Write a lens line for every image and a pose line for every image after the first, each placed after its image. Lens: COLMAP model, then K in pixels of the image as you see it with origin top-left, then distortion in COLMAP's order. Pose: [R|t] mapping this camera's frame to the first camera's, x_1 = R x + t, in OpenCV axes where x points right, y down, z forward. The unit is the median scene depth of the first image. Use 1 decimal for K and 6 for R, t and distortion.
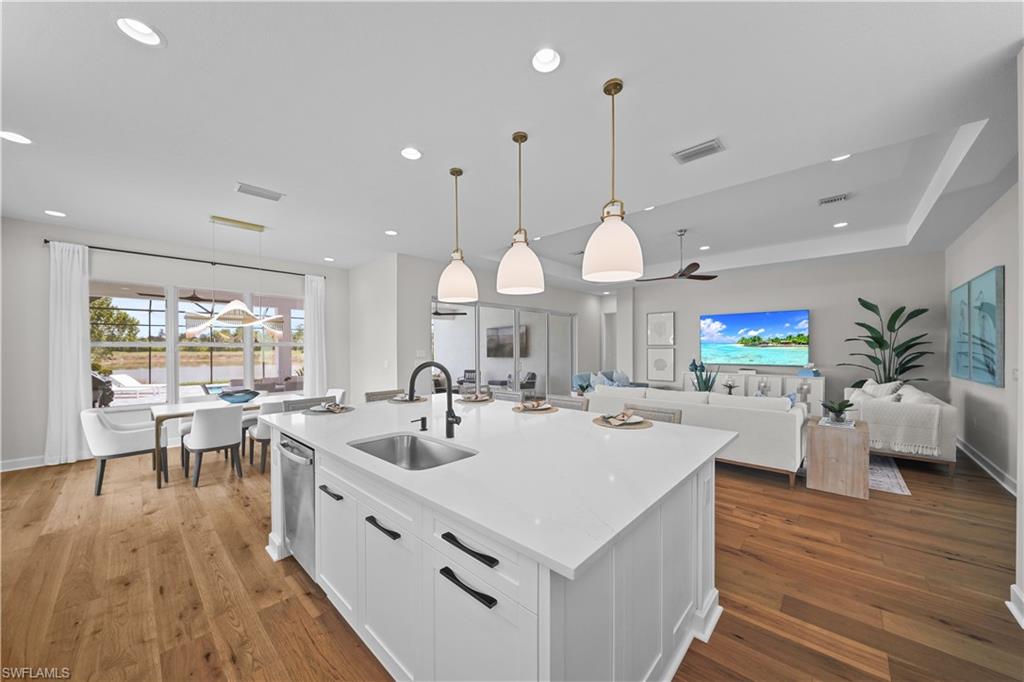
lens RADIAL K [[359.6, 0, 513.8], [0, 359.6, 349.1], [0, 0, 1]] dist [-0.010774, -0.000026]
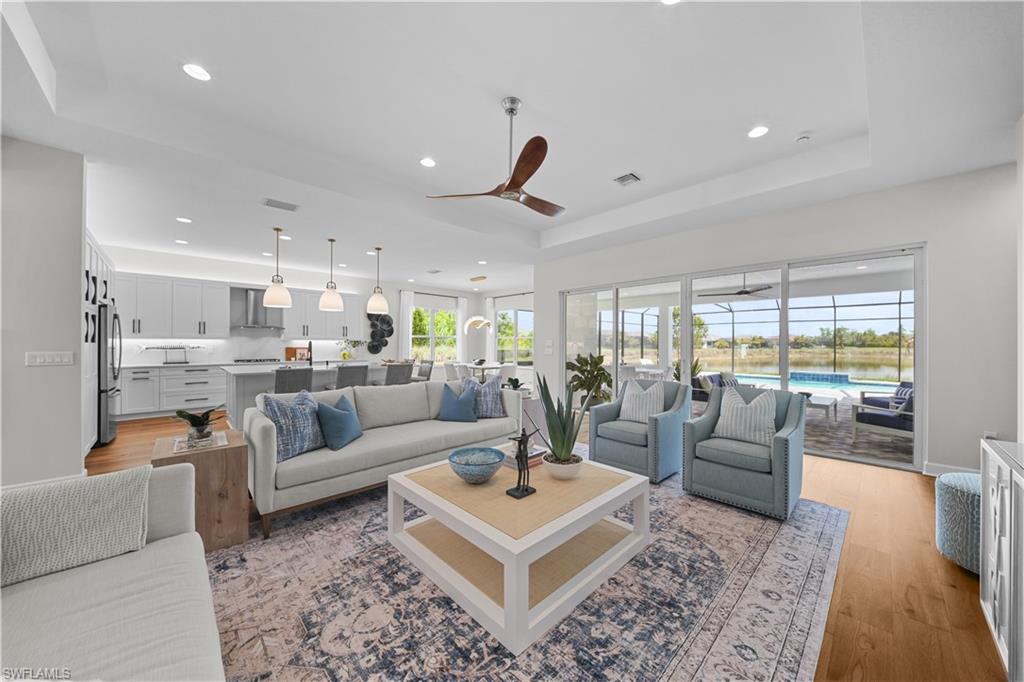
lens RADIAL K [[357.8, 0, 515.0], [0, 357.8, 341.8], [0, 0, 1]] dist [-0.005231, -0.000111]
pose [[-0.058828, -0.000957, -0.998268, 0.789901], [-0.008426, 0.999964, -0.000462, 0.008445], [0.998233, 0.008384, -0.058834, 0.832283]]
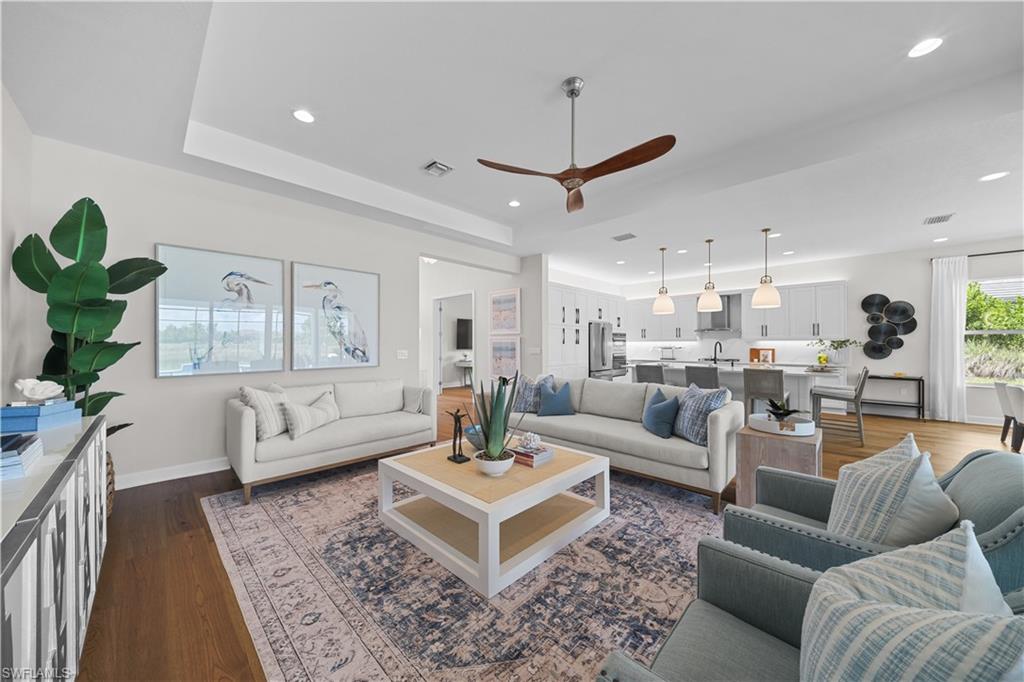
lens RADIAL K [[356.0, 0, 514.2], [0, 356.0, 342.8], [0, 0, 1]] dist [-0.007705, -0.000073]
pose [[-0.999765, 0.003867, 0.021319, 0.435873], [0.003874, 0.999992, 0.000291, 0.010907], [-0.021317, 0.000374, -0.999773, 1.183468]]
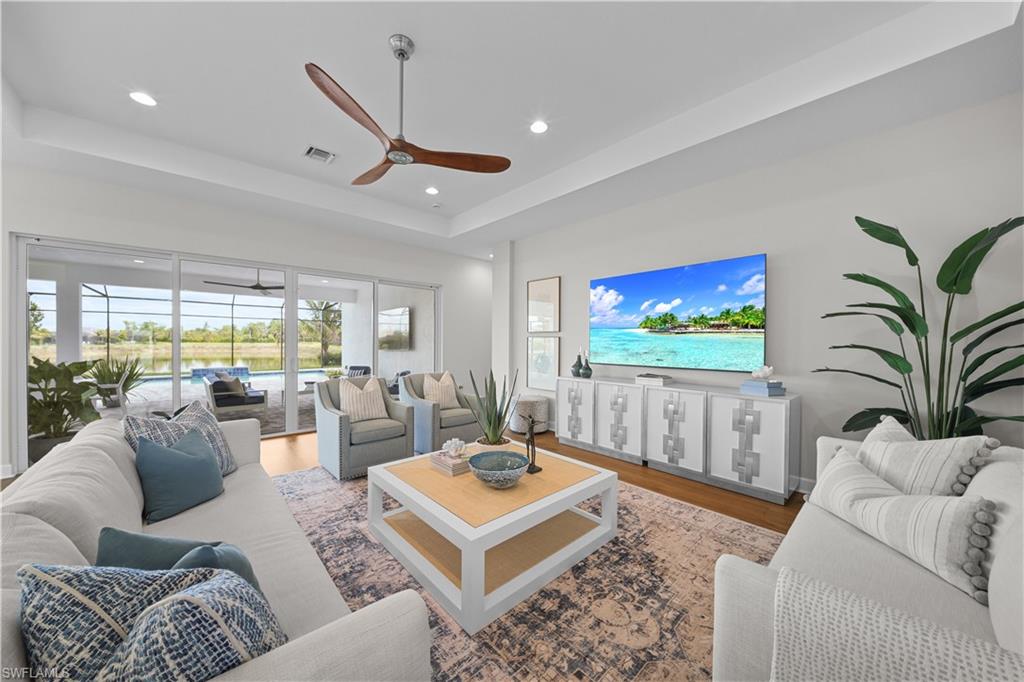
lens RADIAL K [[356.0, 0, 511.5], [0, 356.0, 341.8], [0, 0, 1]] dist [-0.001336, -0.000094]
pose [[0.996356, 0.007896, -0.084922, 0.511758], [-0.008198, 0.999961, -0.003211, 0.009293], [0.084894, 0.003896, 0.996382, 0.478818]]
